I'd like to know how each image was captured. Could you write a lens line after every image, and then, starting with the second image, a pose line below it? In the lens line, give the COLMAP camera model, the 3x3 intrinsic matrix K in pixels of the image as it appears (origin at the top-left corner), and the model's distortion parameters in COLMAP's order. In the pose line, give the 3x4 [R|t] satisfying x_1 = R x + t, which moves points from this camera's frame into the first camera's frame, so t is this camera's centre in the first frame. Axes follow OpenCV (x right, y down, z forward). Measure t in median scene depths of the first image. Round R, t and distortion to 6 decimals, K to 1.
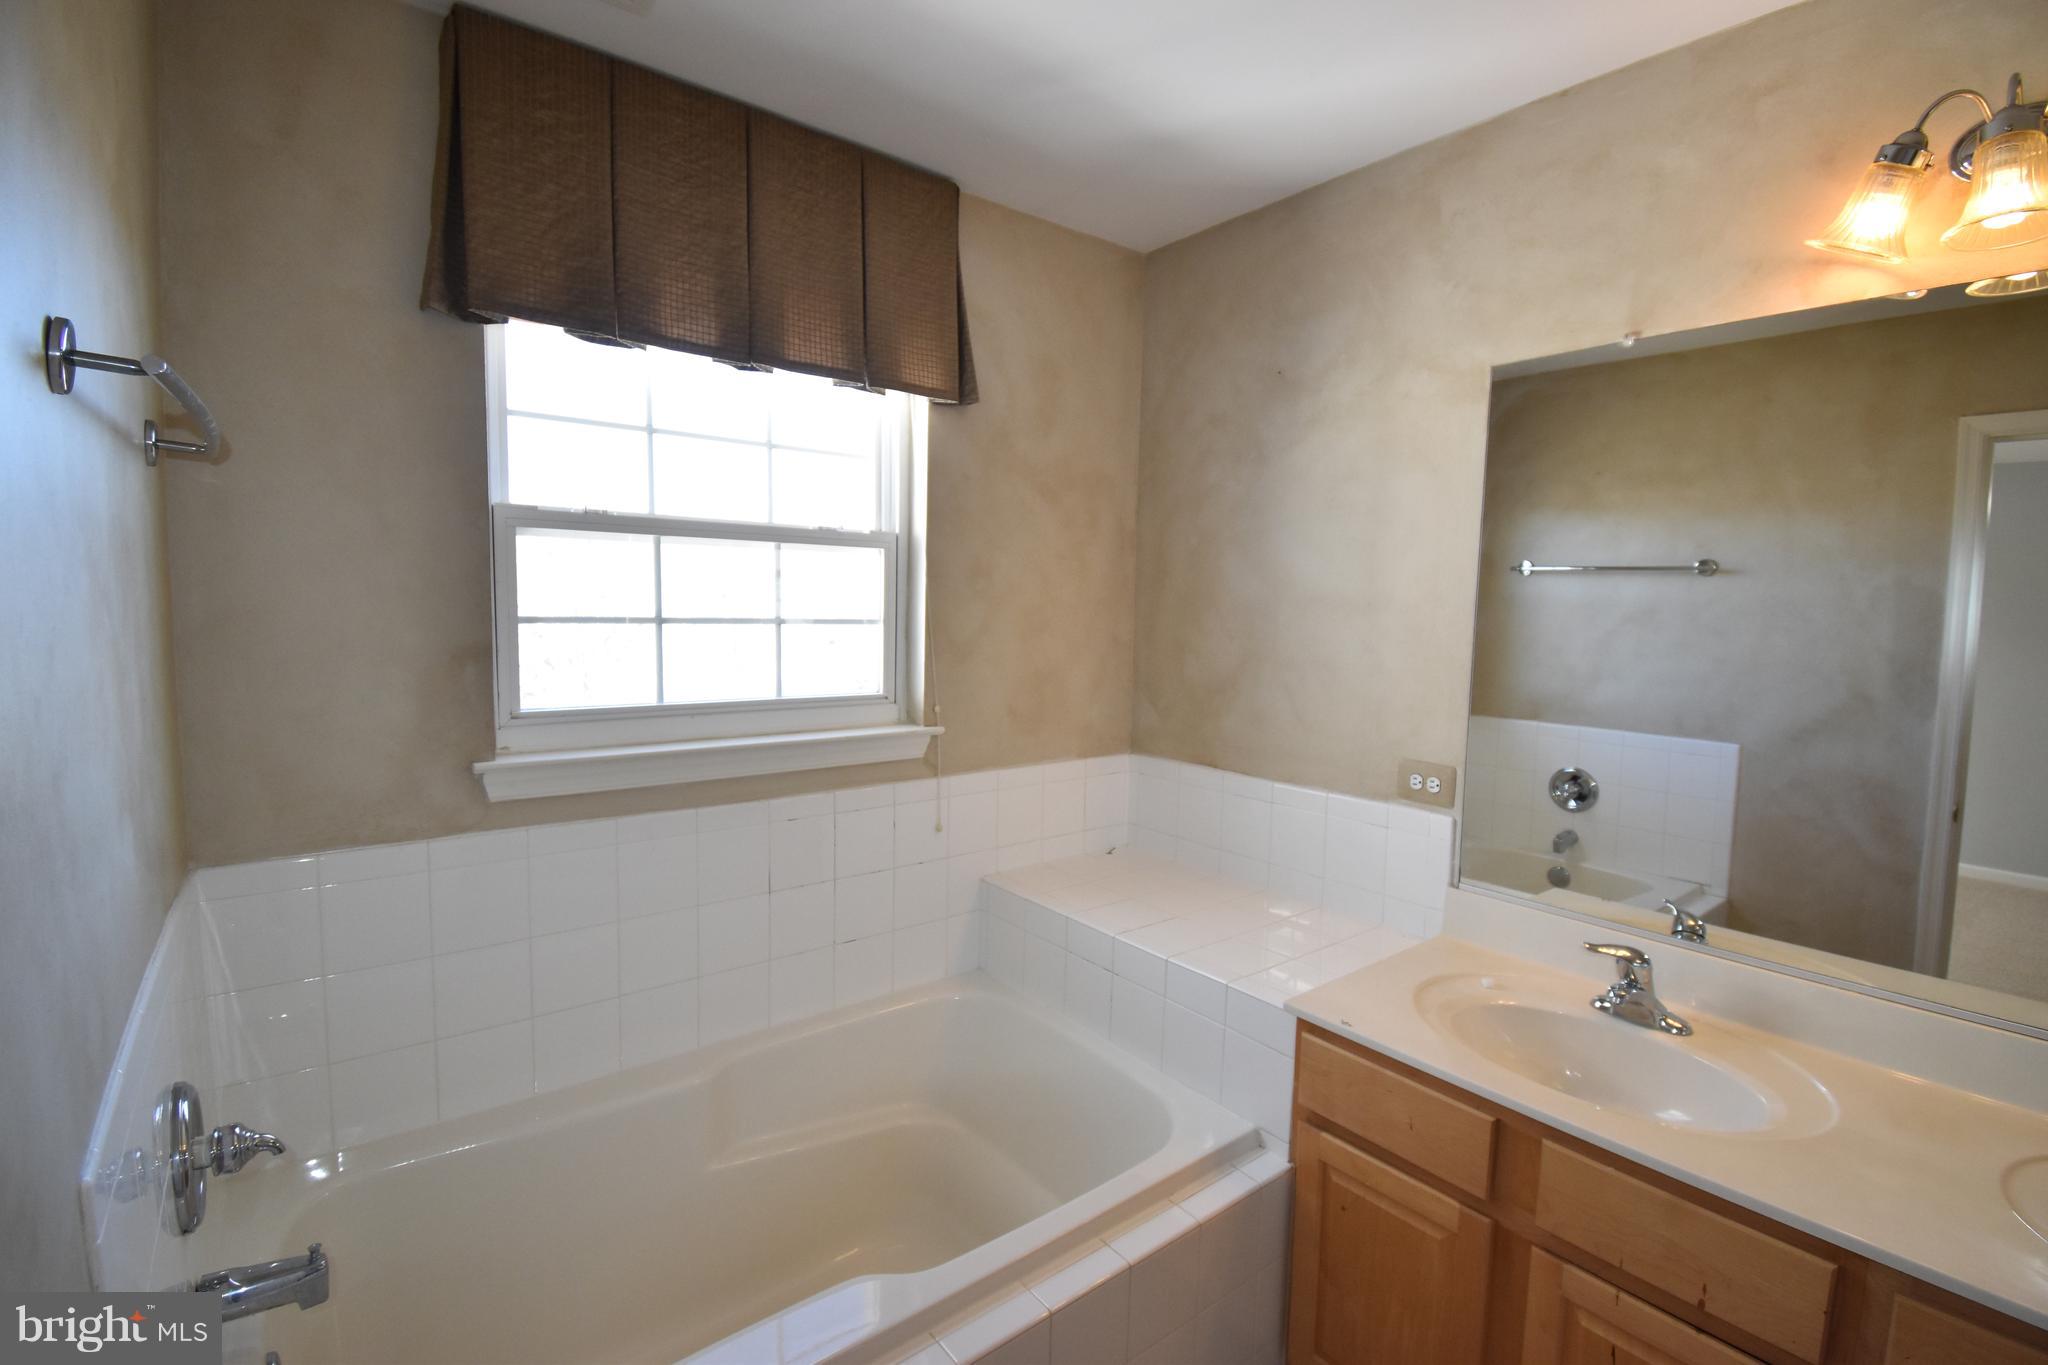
lens RADIAL K [[908.2, 0, 1027.1], [0, 908.2, 678.1], [0, 0, 1]] dist [0.001137, -0.008236]
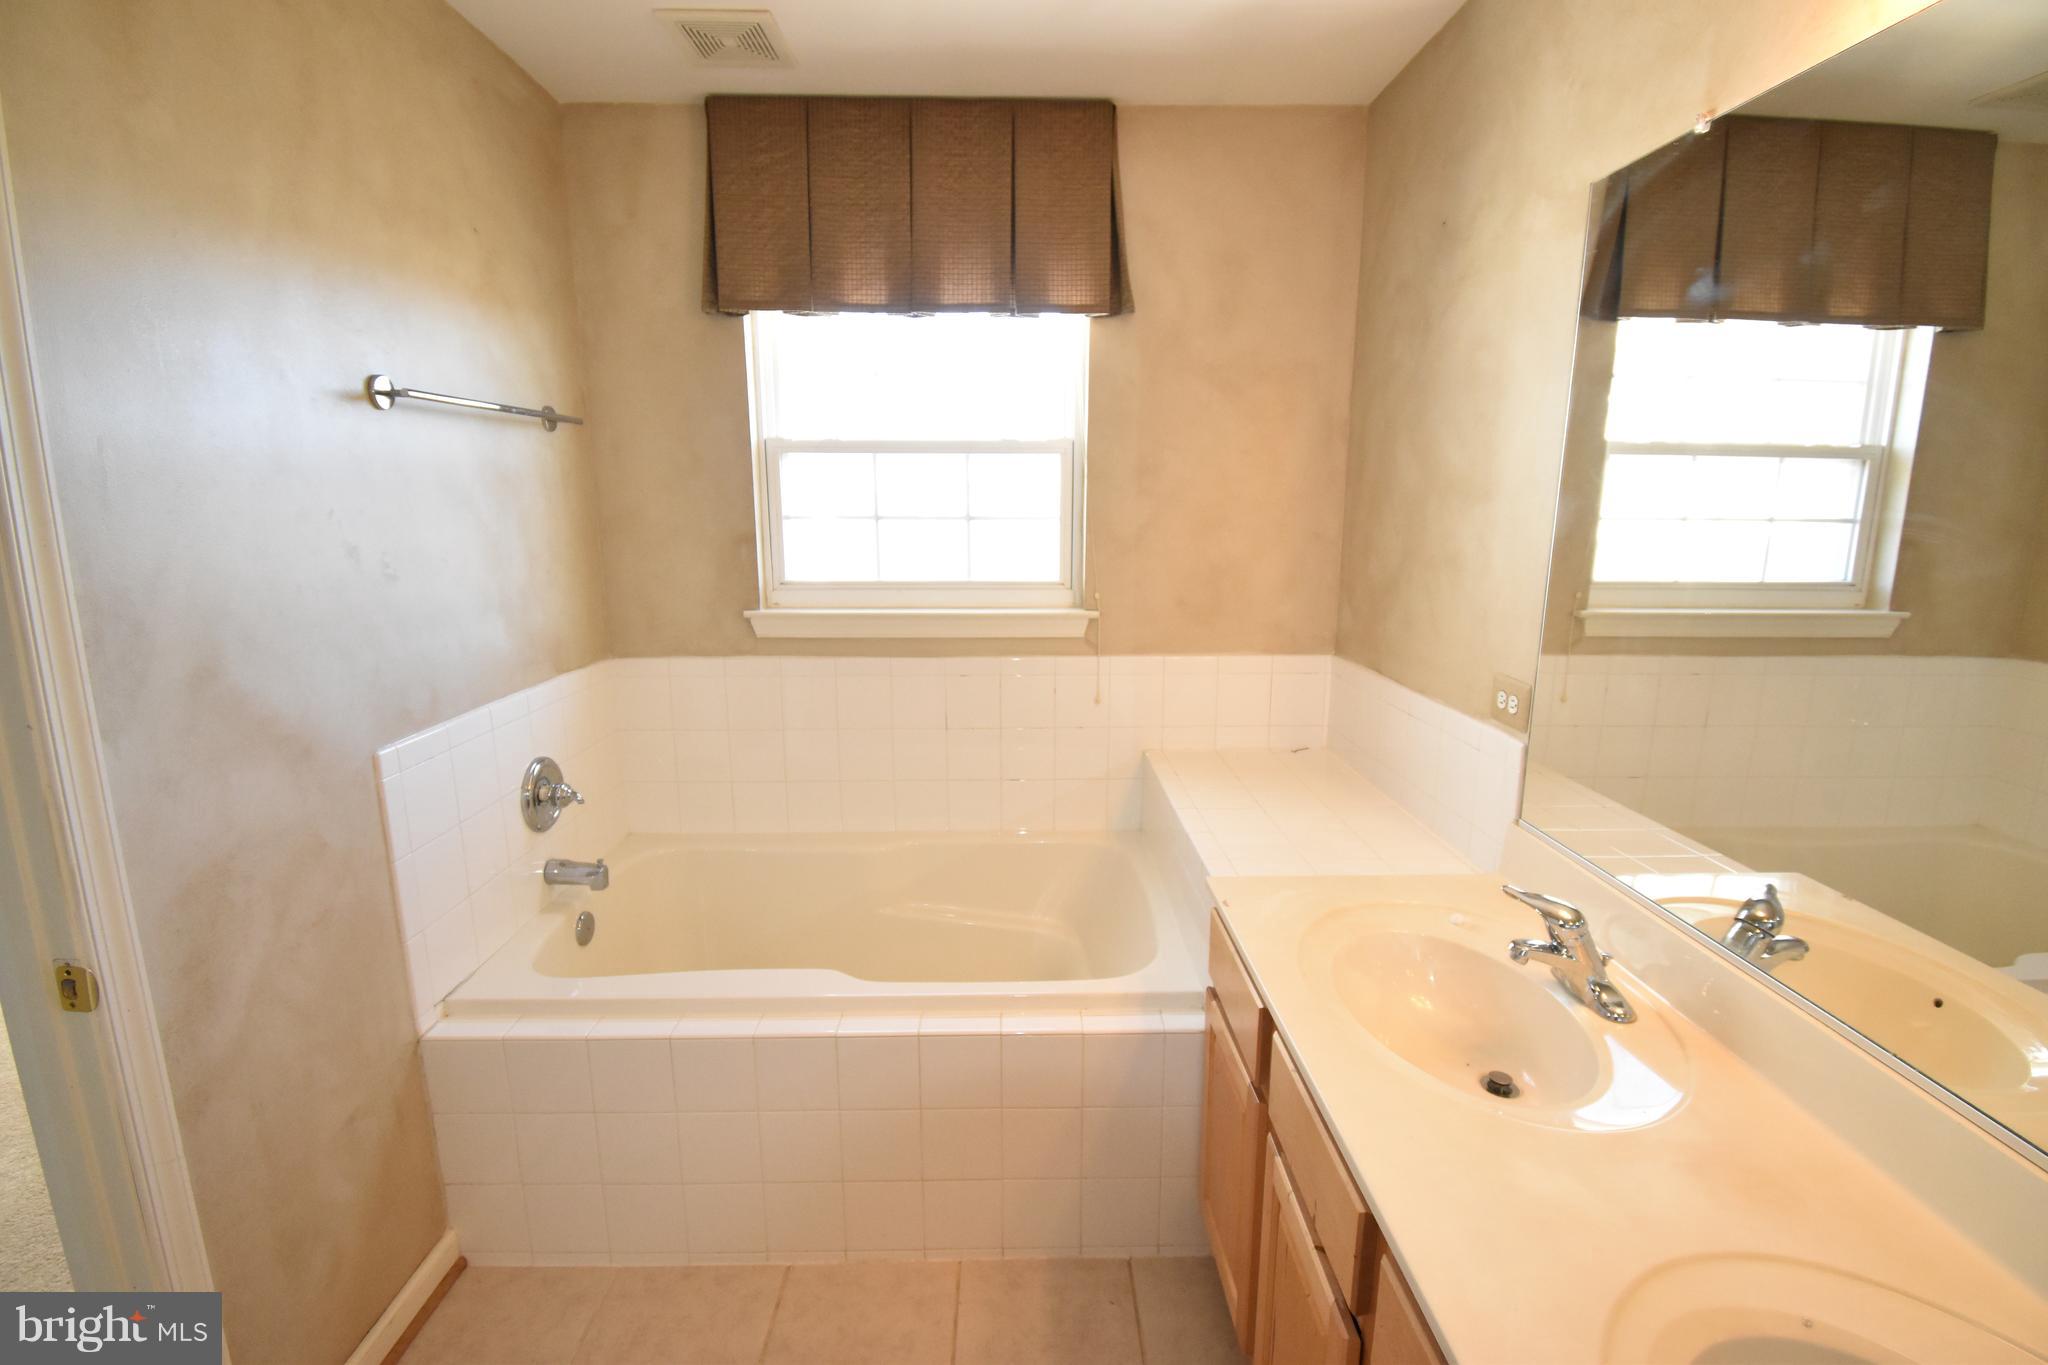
lens RADIAL K [[908.2, 0, 1023.3], [0, 908.2, 681.2], [0, 0, 1]] dist [0.001137, -0.008236]
pose [[0.795800, 0.100277, -0.597199, 0.592837], [-0.035375, 0.992208, 0.119466, 0.009153], [0.604525, -0.073945, 0.793146, 0.040917]]
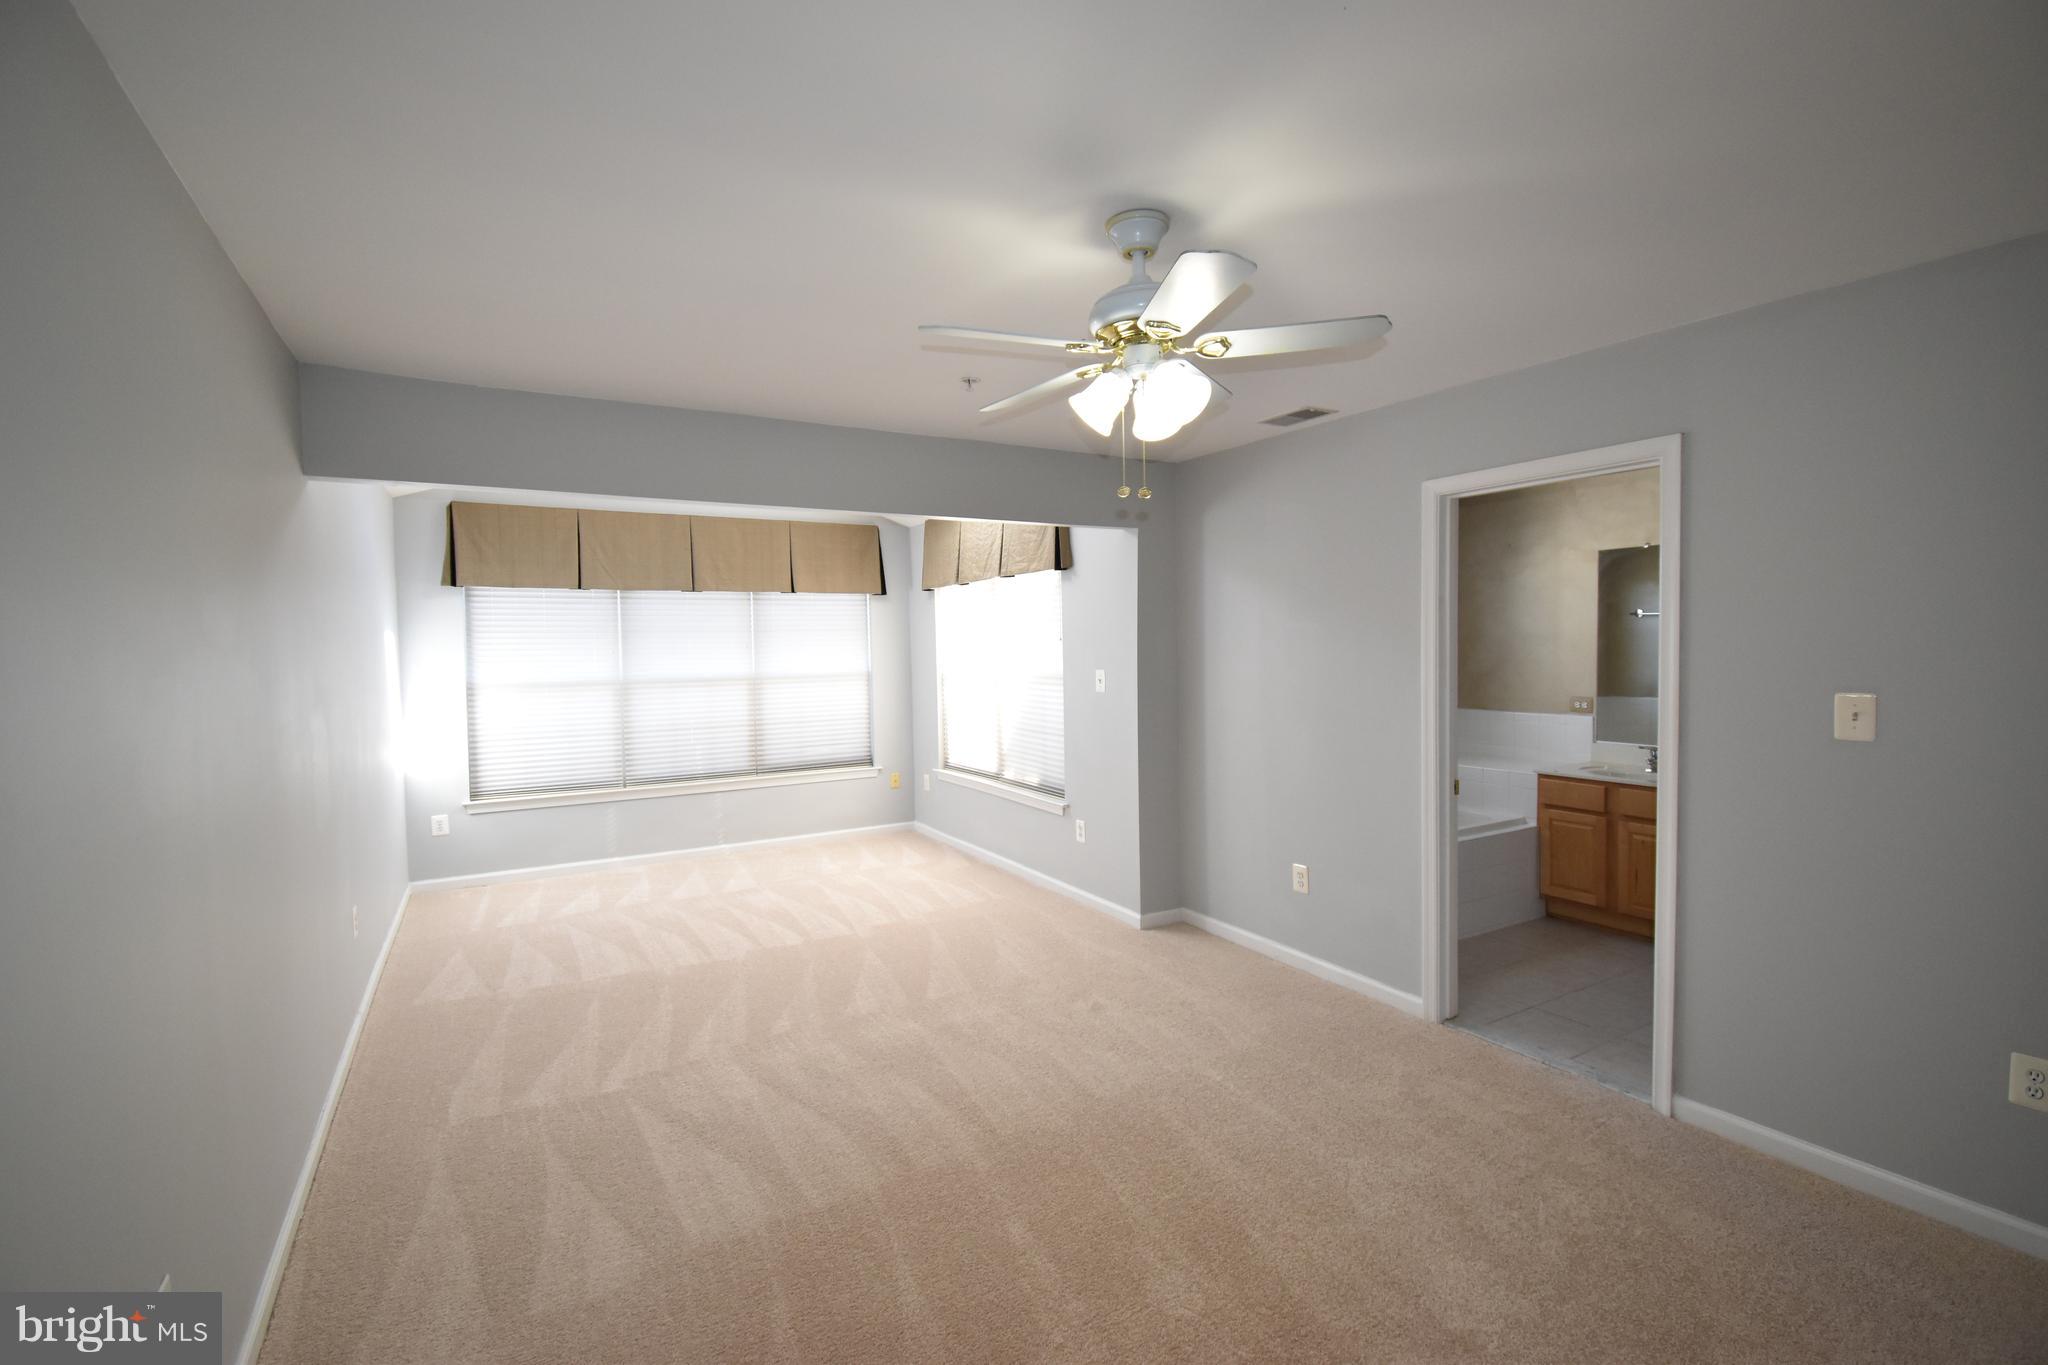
lens RADIAL K [[908.2, 0, 1020.9], [0, 908.2, 677.1], [0, 0, 1]] dist [0.001137, -0.008236]
pose [[0.988352, -0.028779, -0.149440, -0.775570], [0.021741, 0.998586, -0.048516, 0.129415], [0.150625, 0.044702, 0.987580, -1.857013]]
